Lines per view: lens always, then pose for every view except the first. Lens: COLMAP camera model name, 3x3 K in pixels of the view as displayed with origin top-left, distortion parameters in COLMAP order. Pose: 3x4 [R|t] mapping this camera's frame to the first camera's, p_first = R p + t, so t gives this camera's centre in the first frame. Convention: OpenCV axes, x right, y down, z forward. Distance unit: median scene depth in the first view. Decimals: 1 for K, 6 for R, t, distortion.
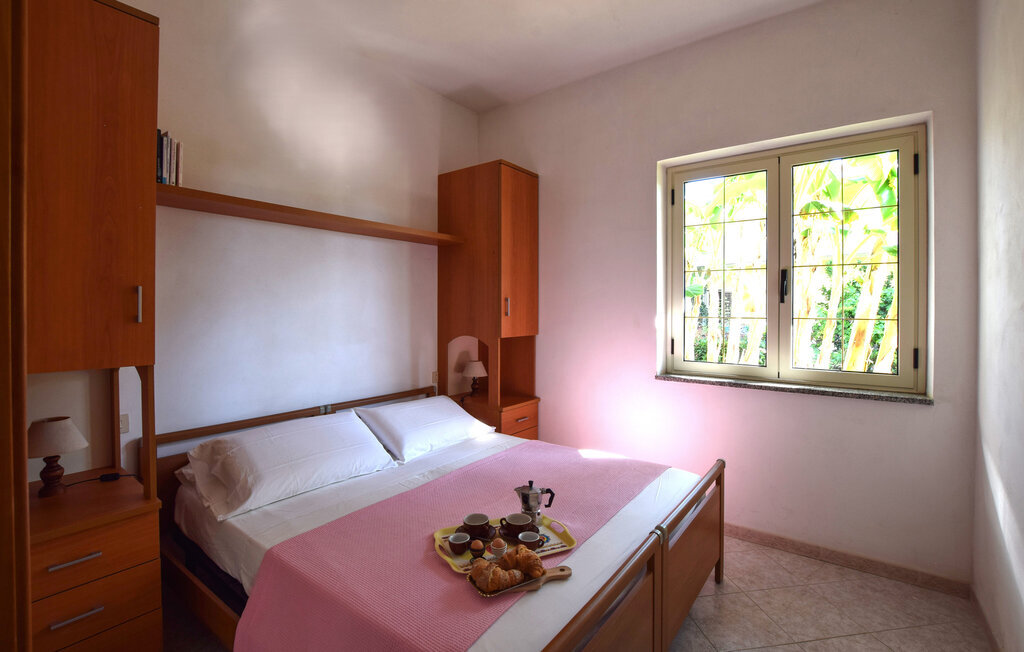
lens RADIAL K [[469.4, 0, 514.0], [0, 469.4, 319.2], [0, 0, 1]] dist [-0.020755, 0.000220]
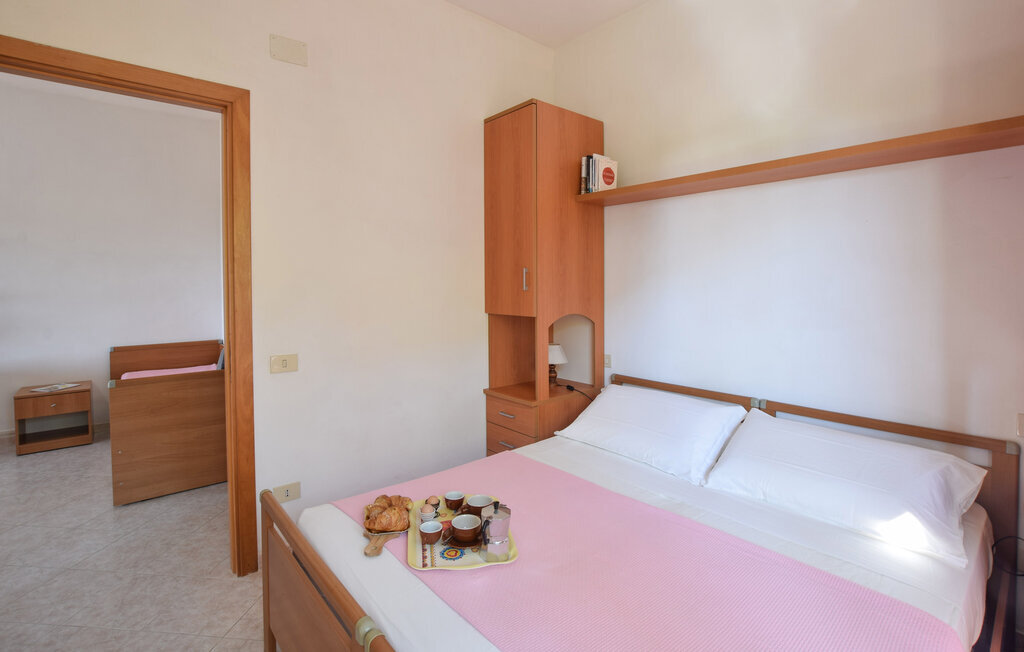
lens RADIAL K [[495.1, 0, 511.1], [0, 495.1, 281.7], [0, 0, 1]] dist [-0.028641, -0.000545]
pose [[-0.252822, 0.006797, -0.967489, 0.680674], [-0.008112, 0.999925, 0.009145, -0.029739], [0.967479, 0.010161, -0.252748, 1.006531]]
